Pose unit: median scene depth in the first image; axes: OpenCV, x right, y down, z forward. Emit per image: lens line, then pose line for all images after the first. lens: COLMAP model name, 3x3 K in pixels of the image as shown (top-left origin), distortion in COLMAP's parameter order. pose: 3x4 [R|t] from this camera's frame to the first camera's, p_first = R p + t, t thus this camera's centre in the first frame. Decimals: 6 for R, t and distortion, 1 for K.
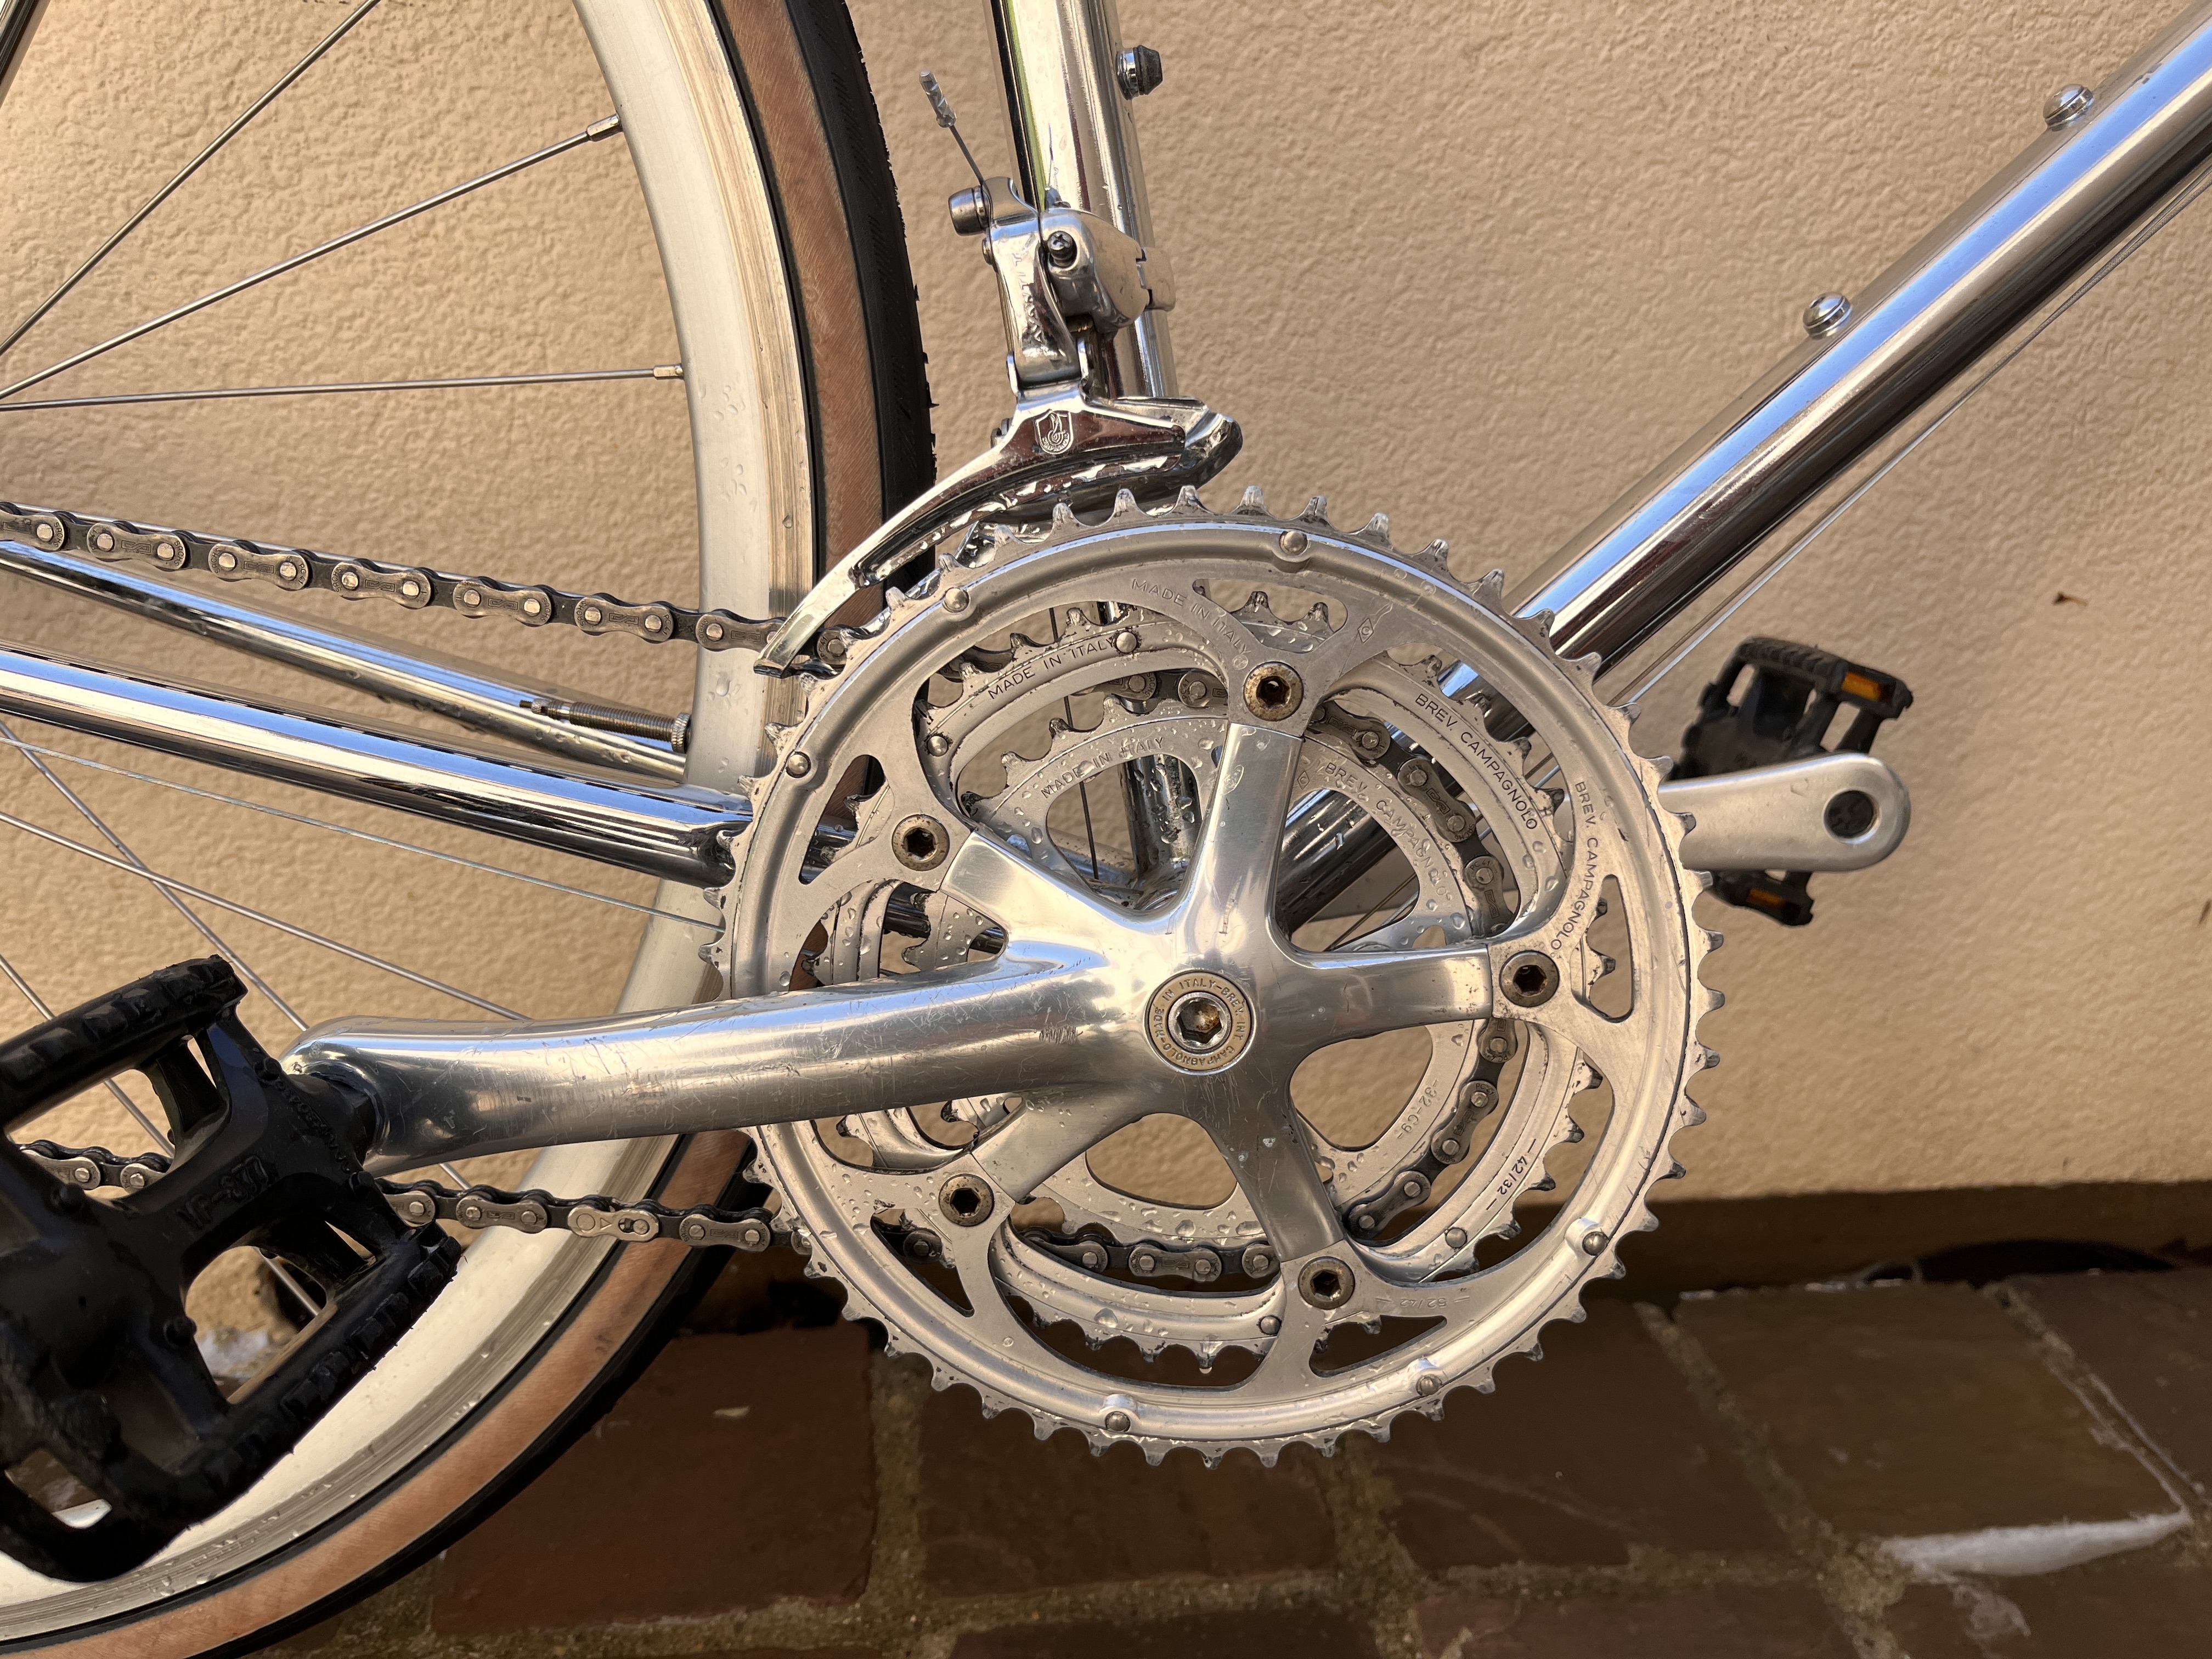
lens RADIAL K [[1685.5, 0, 1103.7], [0, 1685.5, 850.4], [0, 0, 1]] dist [0.030153, -0.061883]
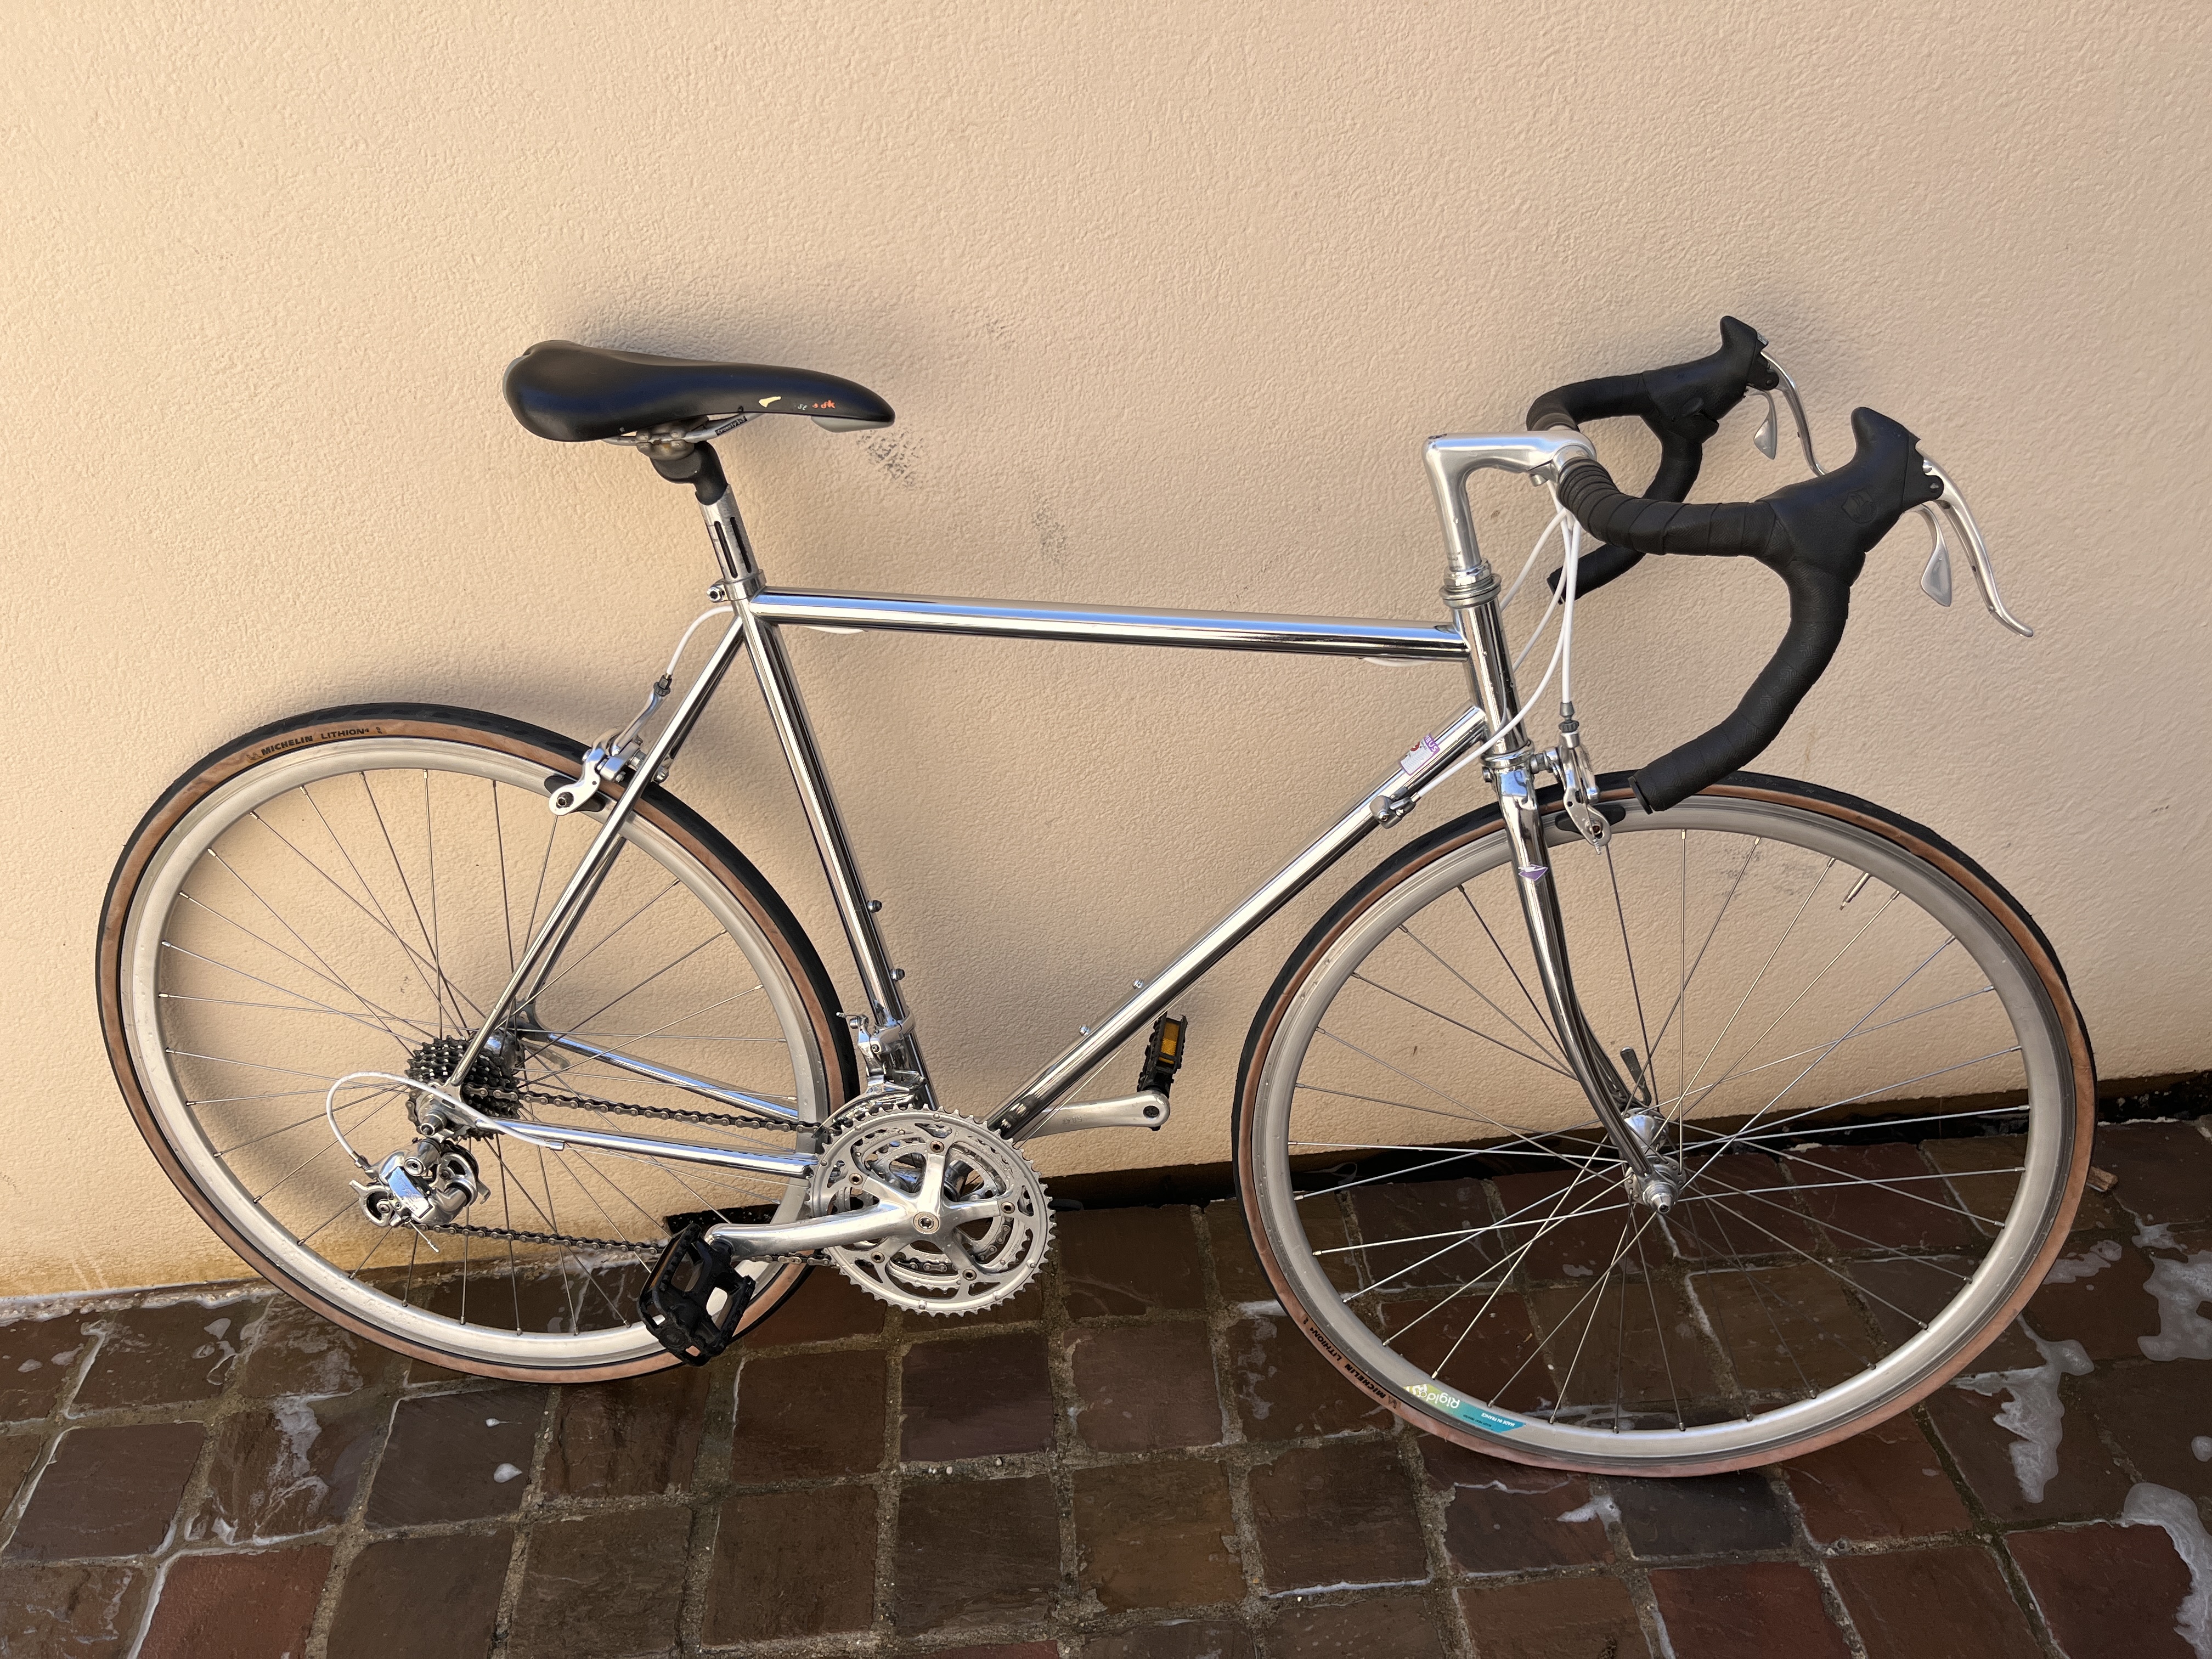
lens RADIAL K [[1685.5, 0, 1123.8], [0, 1685.5, 824.2], [0, 0, 1]] dist [0.030153, -0.061883]
pose [[0.996195, -0.044267, -0.075076, 0.575512], [0.058290, 0.978803, 0.196335, -1.054035], [0.064793, -0.199964, 0.977659, -1.808266]]
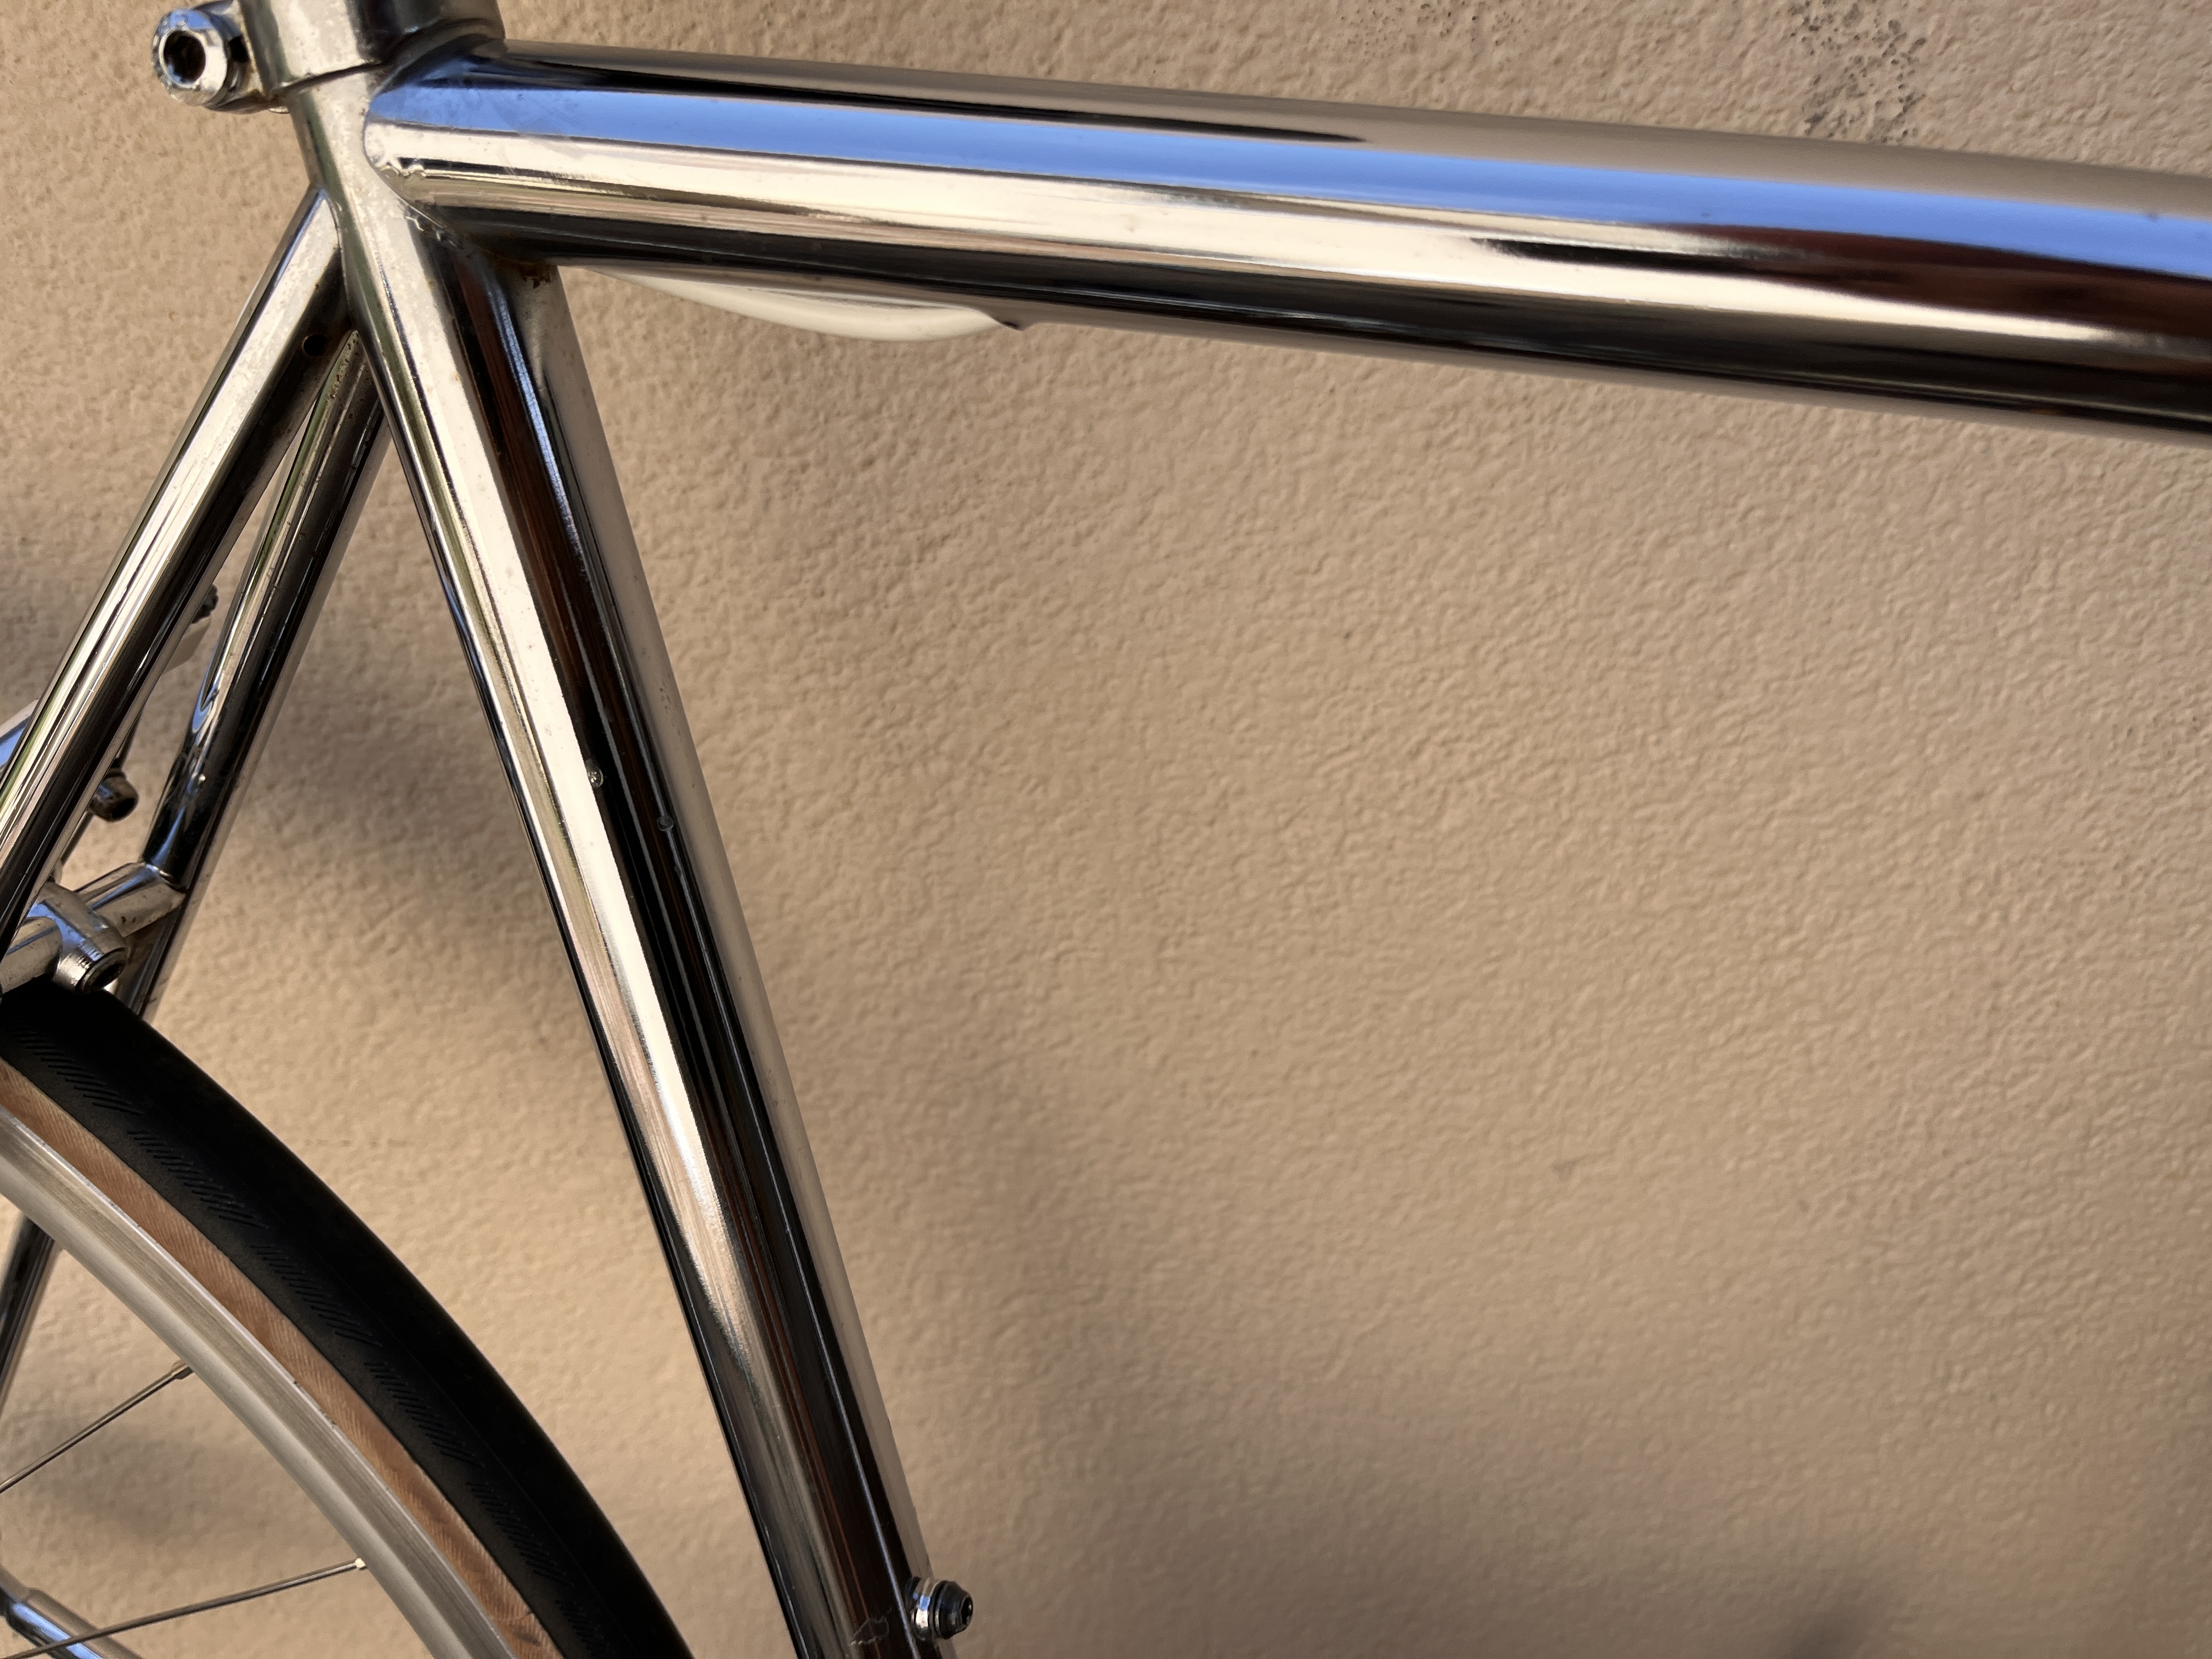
lens RADIAL K [[1685.5, 0, 1103.2], [0, 1685.5, 836.7], [0, 0, 1]] dist [0.030153, -0.061883]
pose [[0.980917, 0.053748, -0.186848, 0.144908], [-0.017596, 0.981628, 0.189994, -0.826270], [0.193627, -0.183080, 0.963841, 0.165158]]
